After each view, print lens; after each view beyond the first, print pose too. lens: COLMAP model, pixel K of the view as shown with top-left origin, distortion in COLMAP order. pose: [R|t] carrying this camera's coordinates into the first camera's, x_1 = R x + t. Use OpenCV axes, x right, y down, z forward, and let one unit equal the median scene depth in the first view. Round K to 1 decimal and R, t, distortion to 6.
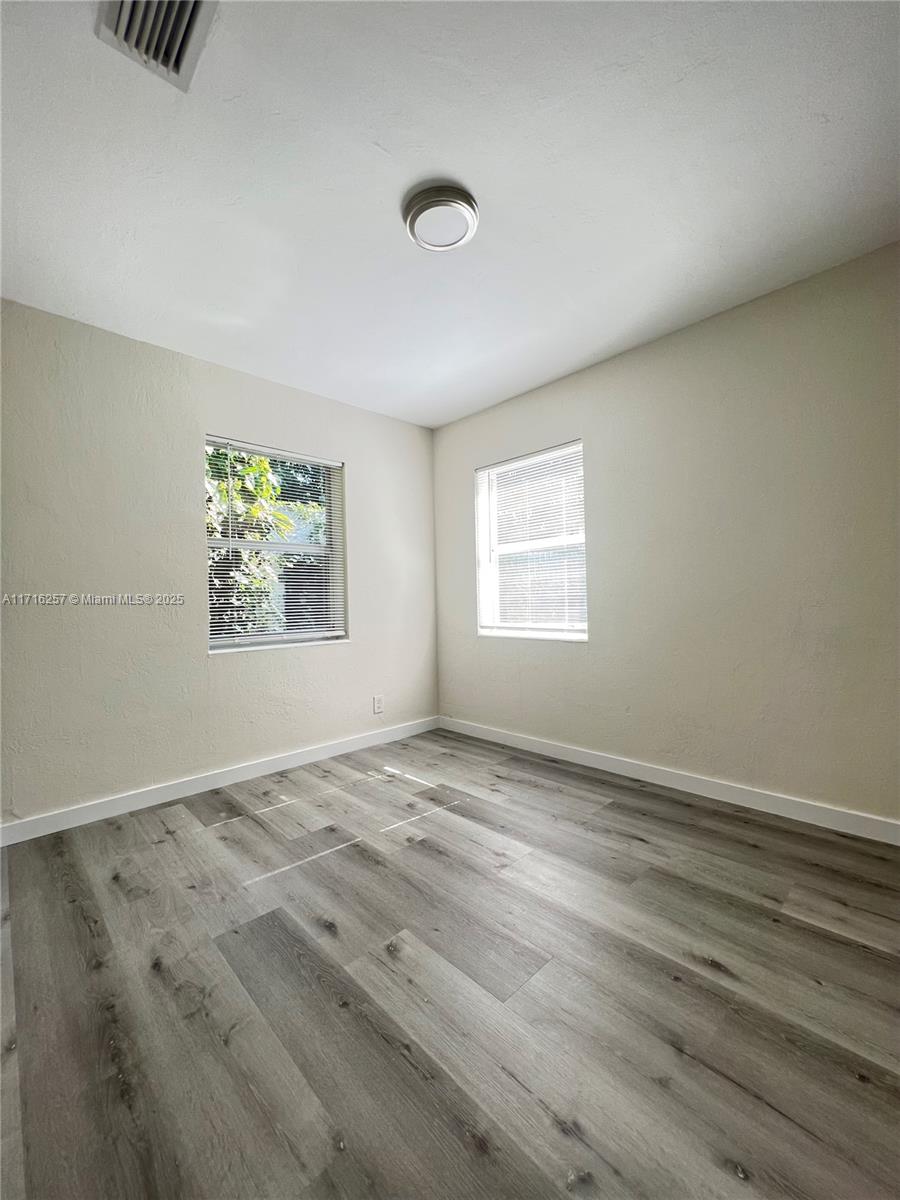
lens RADIAL K [[481.1, 0, 450.0], [0, 481.1, 600.0], [0, 0, 1]] dist [0.006587, 0.000094]
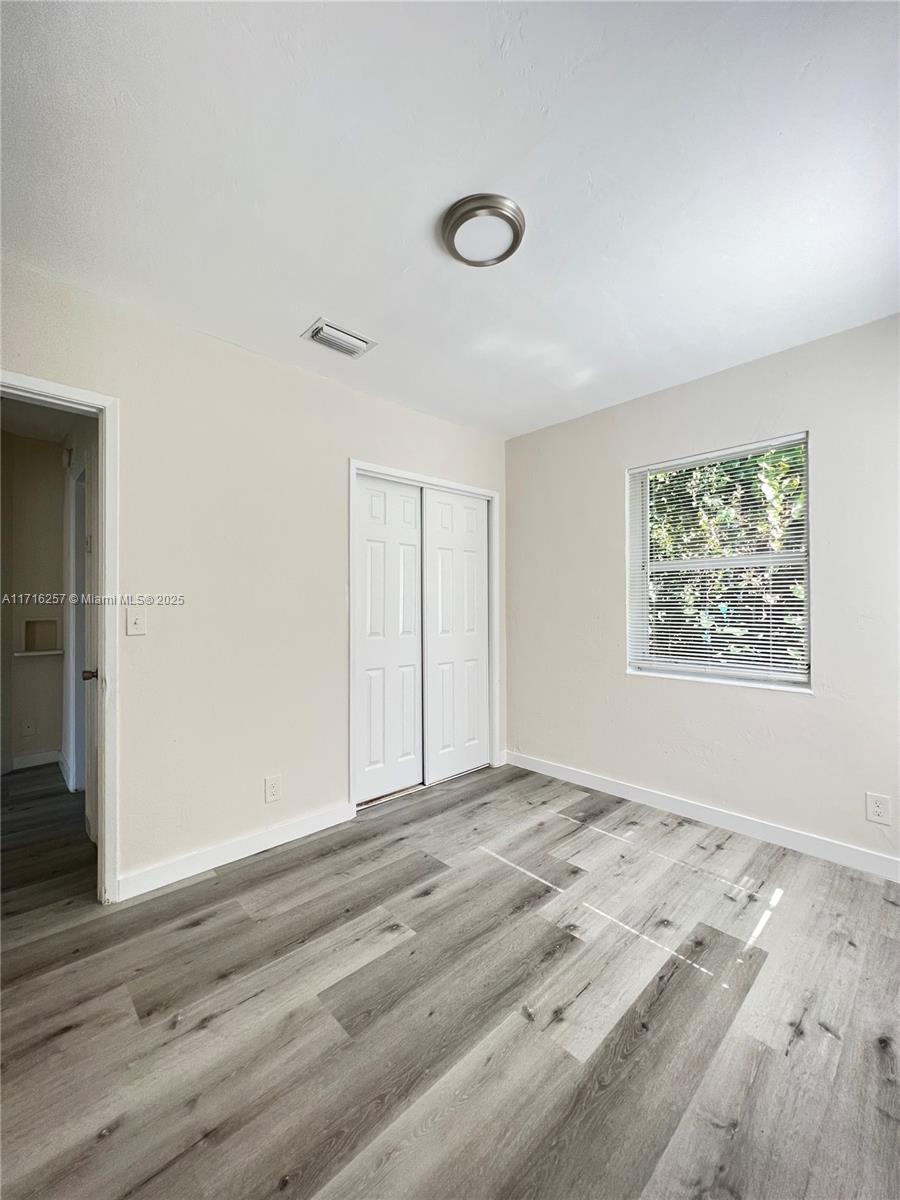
lens RADIAL K [[481.1, 0, 450.0], [0, 481.1, 600.0], [0, 0, 1]] dist [0.006587, 0.000094]
pose [[-0.003754, 0.012469, -0.999915, 0.684676], [0.008984, 0.999882, 0.012435, -0.084376], [0.999953, -0.008936, -0.003866, 0.710411]]
